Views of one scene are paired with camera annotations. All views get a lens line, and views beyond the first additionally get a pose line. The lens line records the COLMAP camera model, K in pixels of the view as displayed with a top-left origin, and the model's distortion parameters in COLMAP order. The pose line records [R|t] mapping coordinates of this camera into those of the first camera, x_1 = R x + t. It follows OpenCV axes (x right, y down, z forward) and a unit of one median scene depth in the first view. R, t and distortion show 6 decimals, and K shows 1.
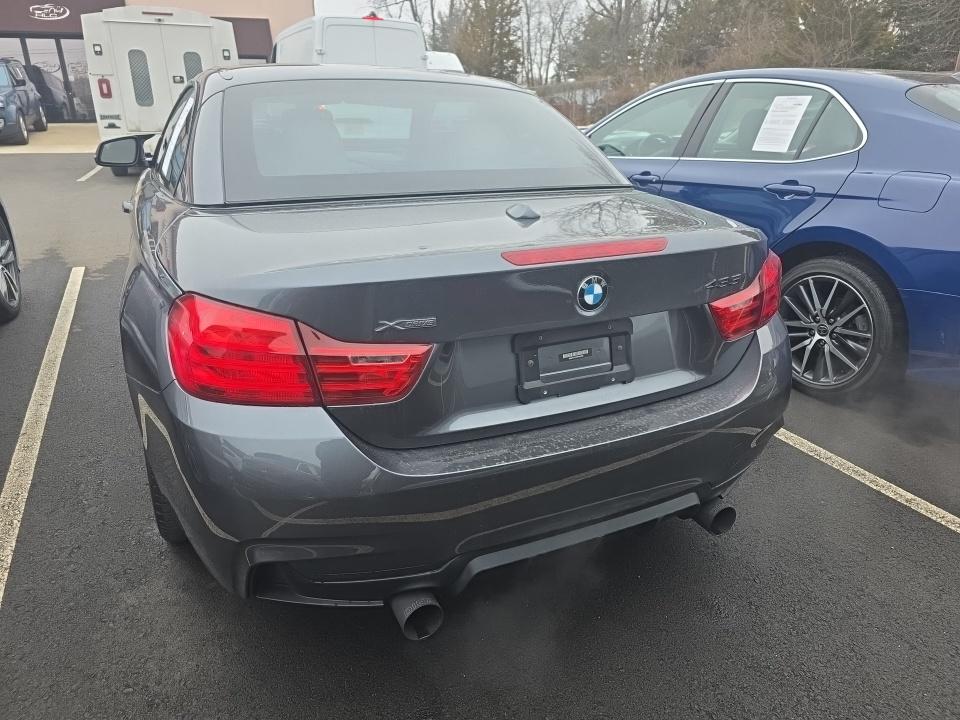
lens RADIAL K [[642.8, 0, 489.4], [0, 642.8, 351.5], [0, 0, 1]] dist [0.040274, -0.028392]
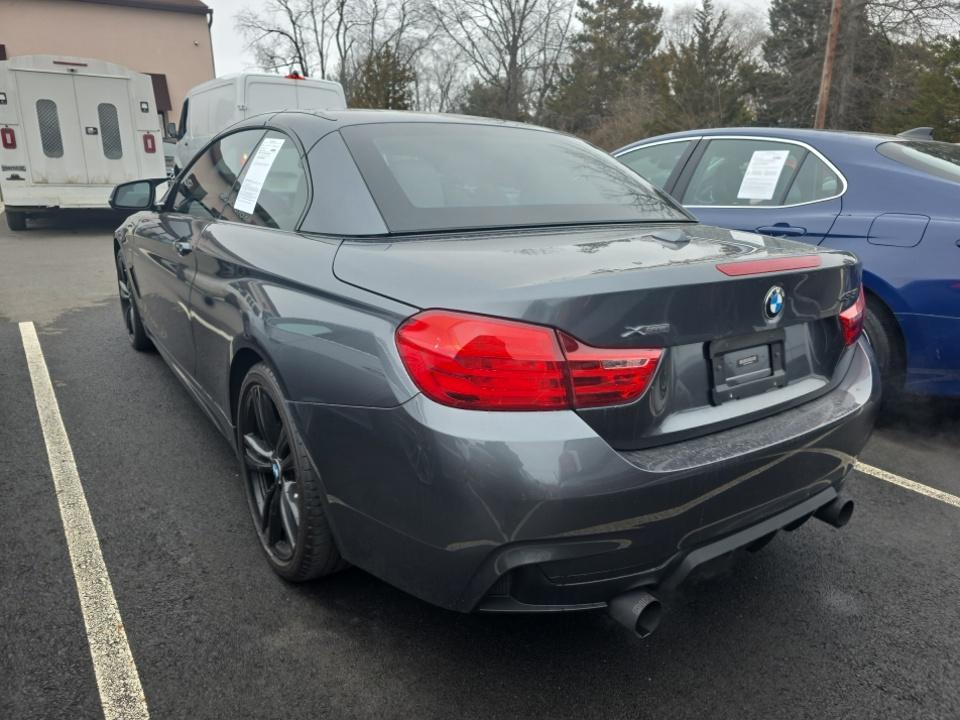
lens RADIAL K [[642.8, 0, 489.1], [0, 642.8, 352.8], [0, 0, 1]] dist [0.040274, -0.028392]
pose [[0.987296, -0.031471, 0.155743, -0.236333], [0.044178, 0.995910, -0.078811, 0.029226], [-0.152626, 0.084690, 0.984649, -0.011422]]
